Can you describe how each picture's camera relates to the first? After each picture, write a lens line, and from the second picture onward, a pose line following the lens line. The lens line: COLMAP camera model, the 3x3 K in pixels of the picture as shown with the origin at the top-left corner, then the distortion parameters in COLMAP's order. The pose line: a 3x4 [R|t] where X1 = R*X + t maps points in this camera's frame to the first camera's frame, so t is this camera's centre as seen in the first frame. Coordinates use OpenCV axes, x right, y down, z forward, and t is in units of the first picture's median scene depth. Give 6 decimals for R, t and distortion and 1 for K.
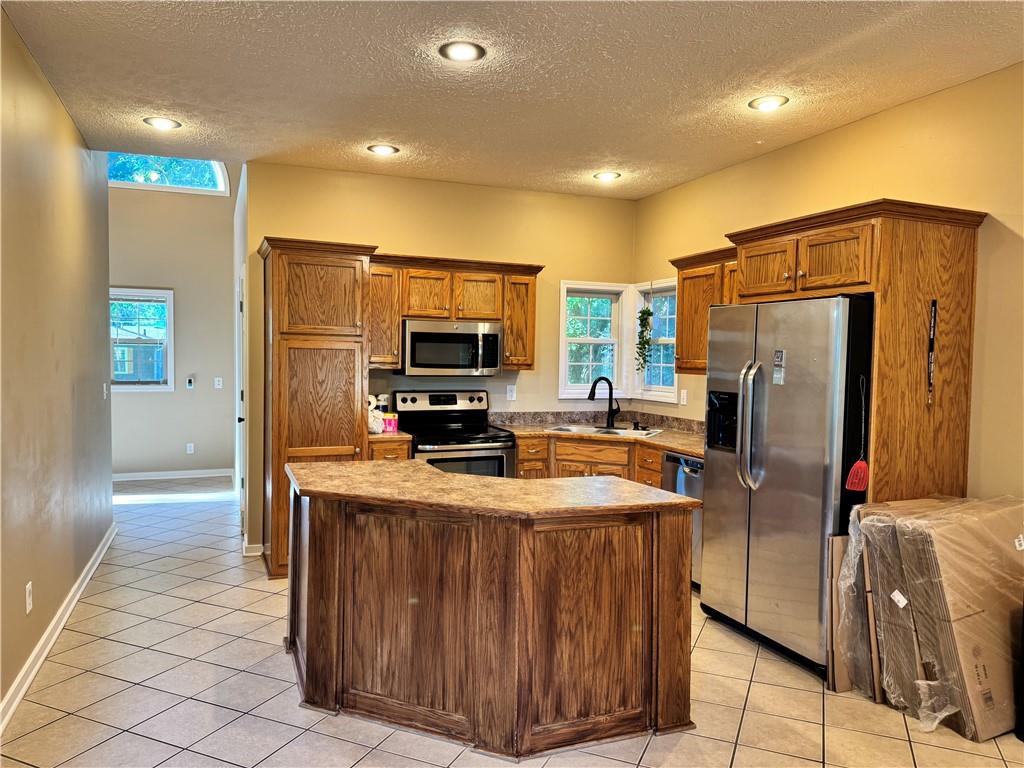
lens RADIAL K [[716.9, 0, 505.8], [0, 716.9, 385.2], [0, 0, 1]] dist [0.033894, -0.038657]
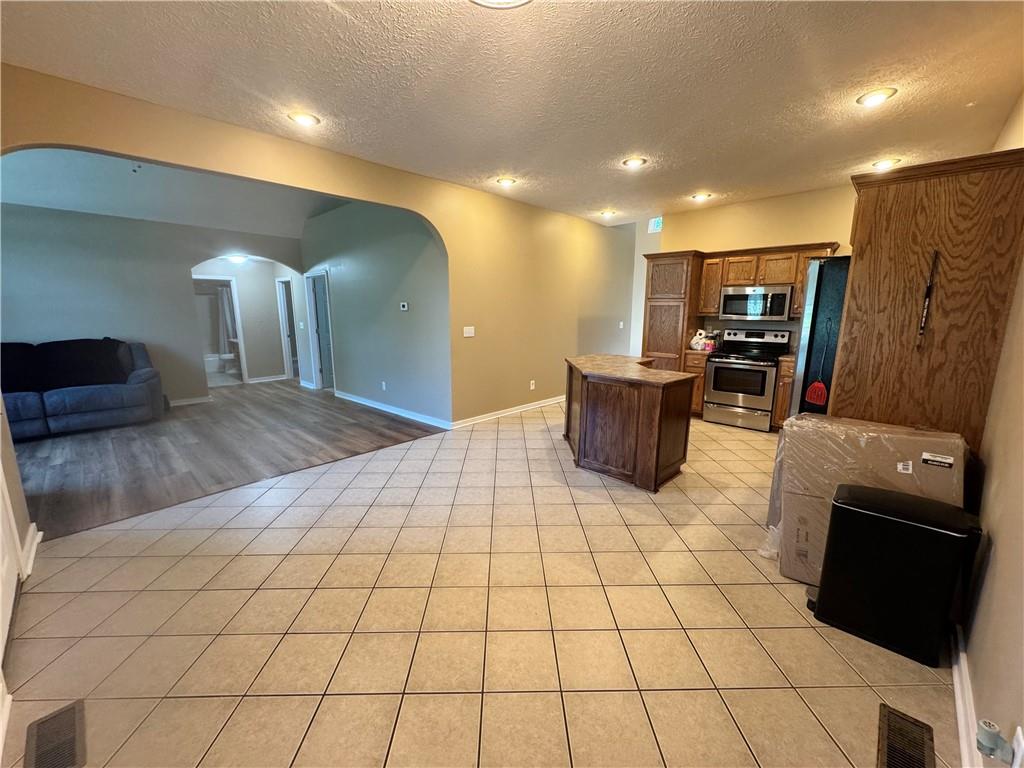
lens RADIAL K [[411.8, 0, 508.6], [0, 411.8, 380.4], [0, 0, 1]] dist [-0.003131, 0.000715]
pose [[0.407796, 0.146481, -0.901247, 0.594167], [-0.034220, 0.988806, 0.145228, 0.005736], [0.912431, -0.028383, 0.408244, 0.095473]]
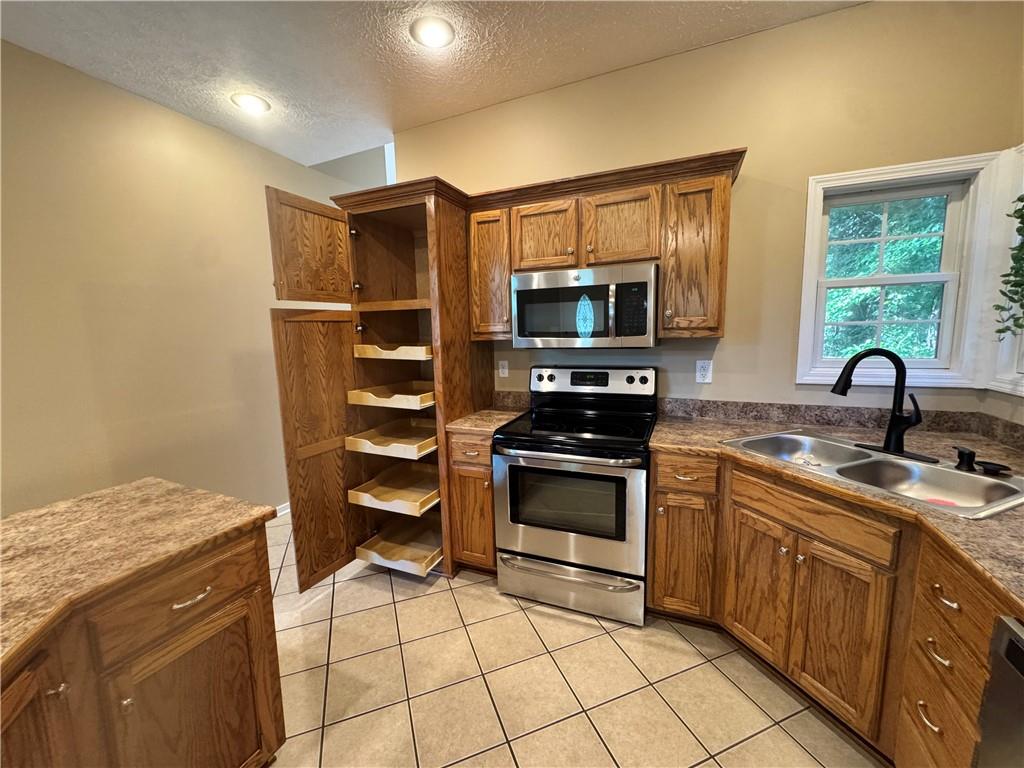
lens RADIAL K [[411.8, 0, 513.3], [0, 411.8, 380.2], [0, 0, 1]] dist [-0.003131, 0.000715]
pose [[0.702703, 0.057070, -0.709191, 0.176765], [0.007392, 0.996138, 0.087486, -0.018135], [0.711445, -0.066719, 0.699567, 0.686243]]
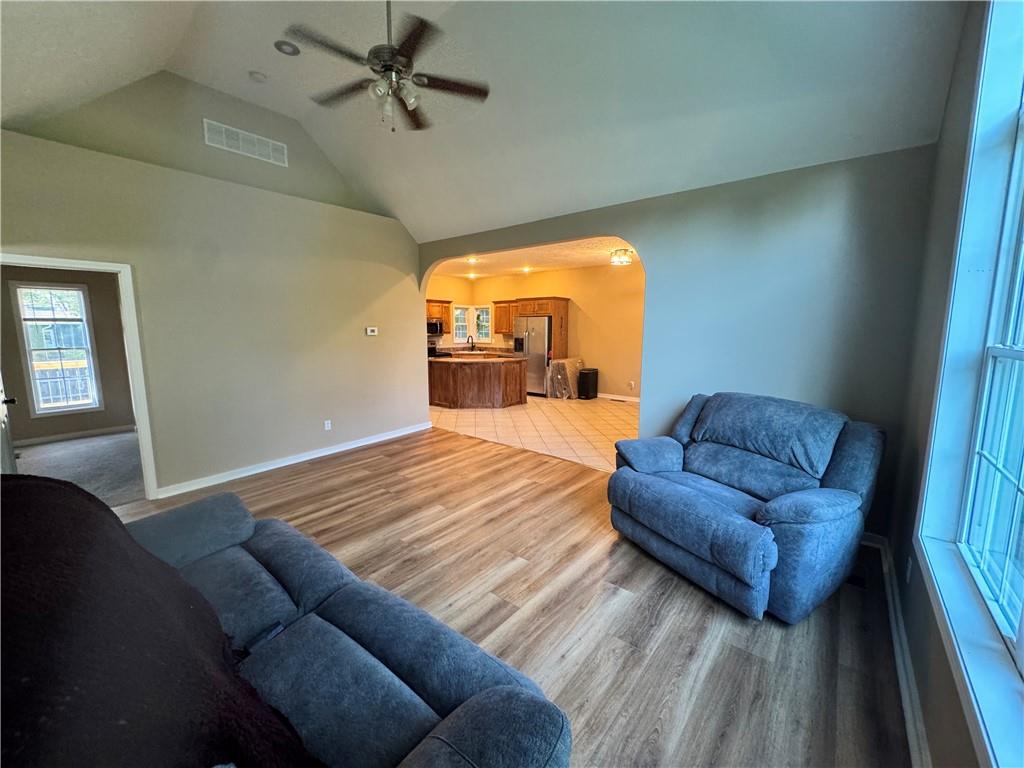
lens RADIAL K [[411.8, 0, 513.5], [0, 411.8, 383.1], [0, 0, 1]] dist [-0.003131, 0.000715]
pose [[0.874181, -0.079804, 0.478999, -0.663379], [0.033775, 0.994007, 0.103966, 0.015217], [-0.484425, -0.074707, 0.871637, -0.808440]]
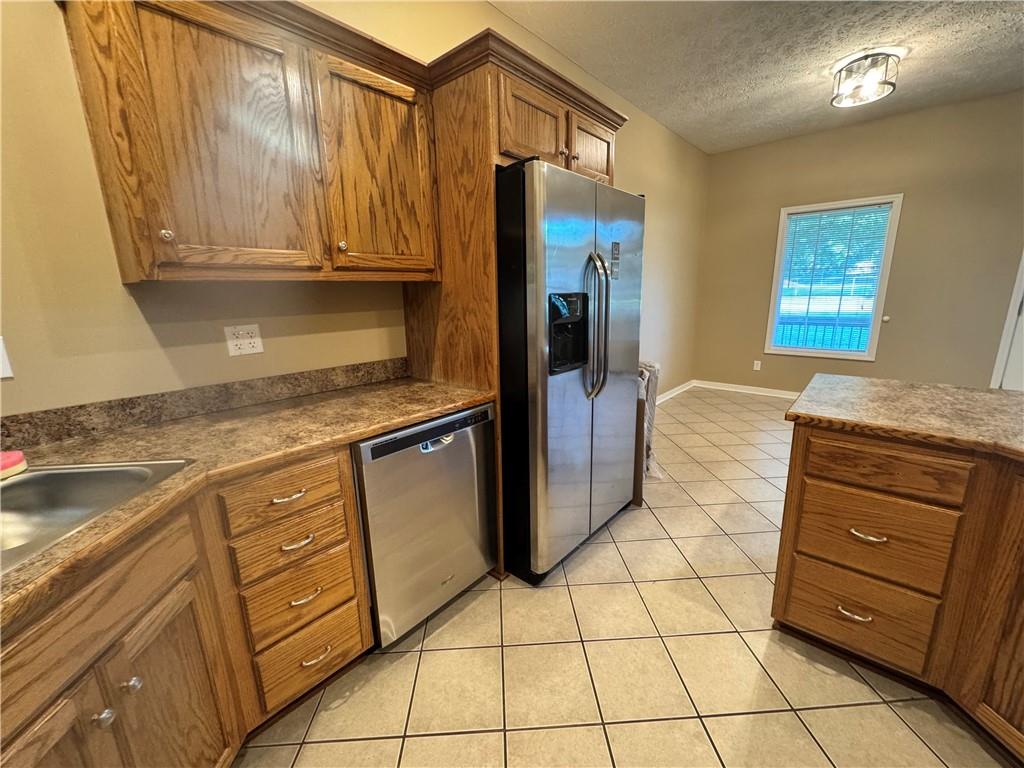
lens RADIAL K [[411.8, 0, 514.1], [0, 411.8, 385.1], [0, 0, 1]] dist [-0.003131, 0.000715]
pose [[-0.451805, -0.205099, 0.868220, -0.046259], [0.053949, 0.965151, 0.256071, -0.008781], [-0.890484, 0.162534, -0.424995, 0.931401]]
